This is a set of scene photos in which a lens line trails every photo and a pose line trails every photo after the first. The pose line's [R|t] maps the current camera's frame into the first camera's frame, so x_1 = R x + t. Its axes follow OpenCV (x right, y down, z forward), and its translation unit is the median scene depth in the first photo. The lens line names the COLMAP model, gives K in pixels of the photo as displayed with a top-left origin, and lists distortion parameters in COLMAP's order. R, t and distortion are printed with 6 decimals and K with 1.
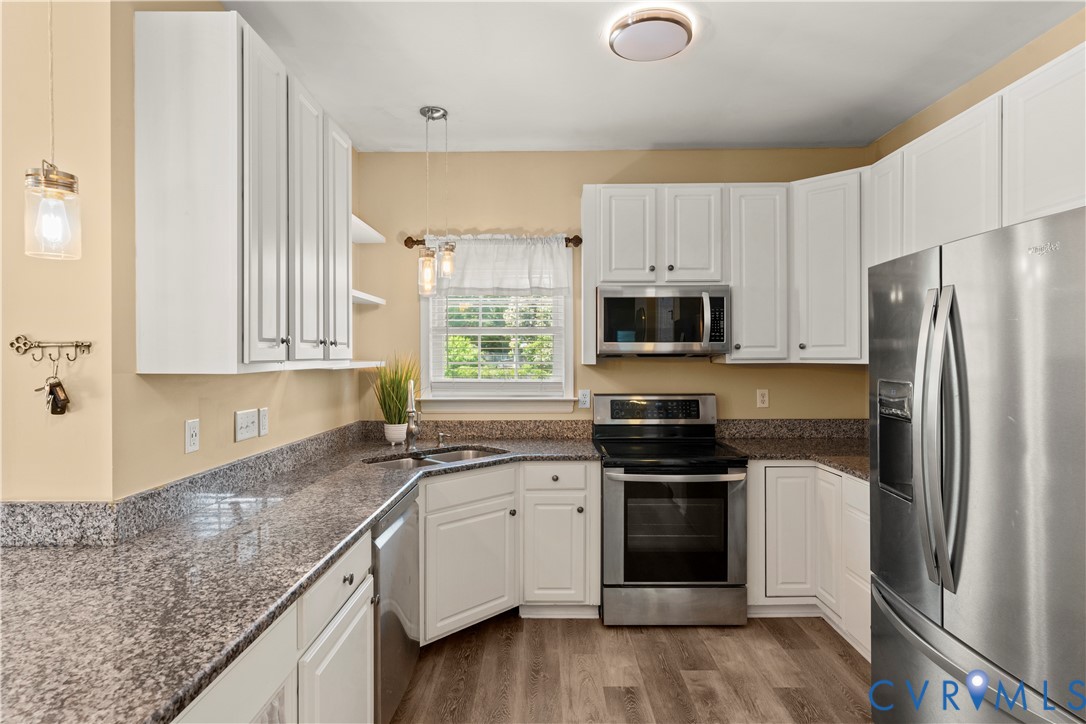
lens RADIAL K [[580.2, 0, 540.3], [0, 580.2, 360.8], [0, 0, 1]] dist [0.000587, -0.000546]
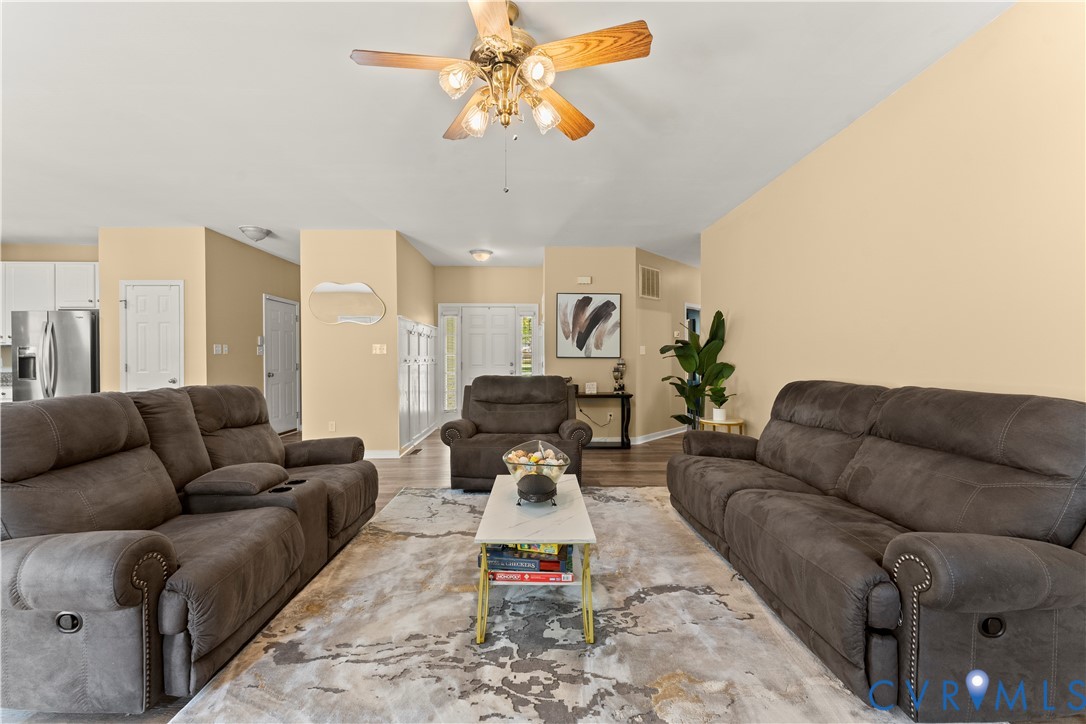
lens RADIAL K [[437.6, 0, 544.5], [0, 437.6, 359.0], [0, 0, 1]] dist [0.002714, -0.001592]
pose [[-0.043440, 0.002587, 0.999053, -1.321463], [0.011198, 0.999935, -0.002103, 0.093545], [-0.998993, 0.011096, -0.043466, -1.218720]]
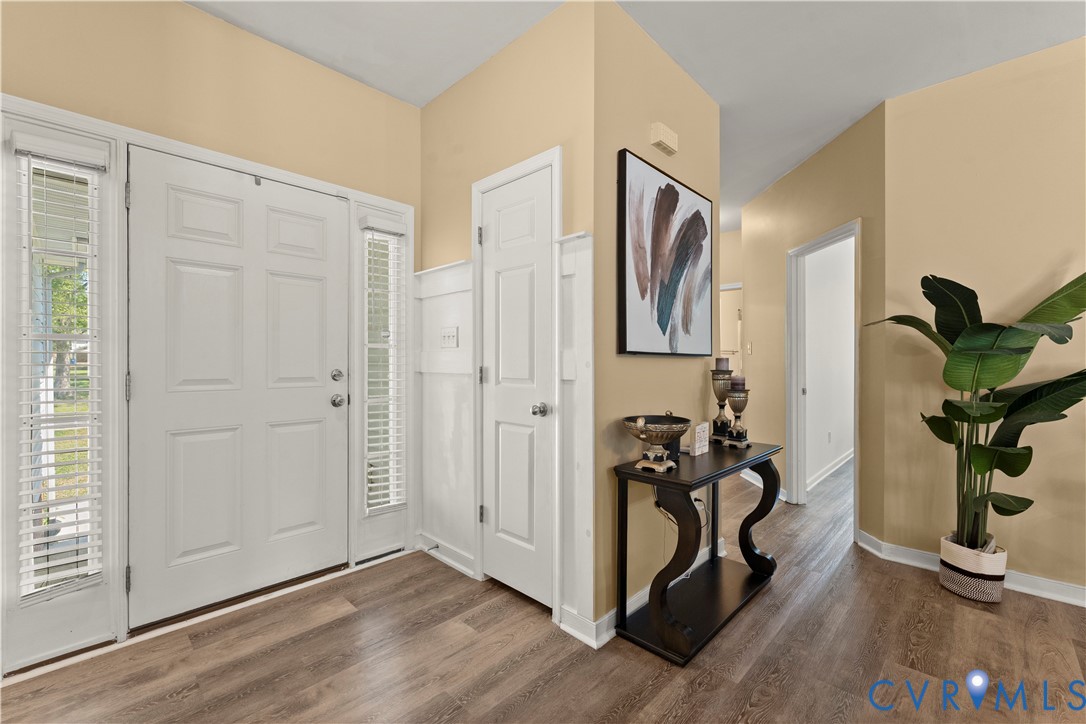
lens RADIAL K [[469.0, 0, 530.8], [0, 469.0, 362.9], [0, 0, 1]] dist [-0.000371, -0.001057]
pose [[-0.722843, 0.001335, 0.691011, 0.292485], [0.007570, 0.999953, 0.005986, 0.091461], [-0.690971, 0.009557, -0.722819, -0.784297]]
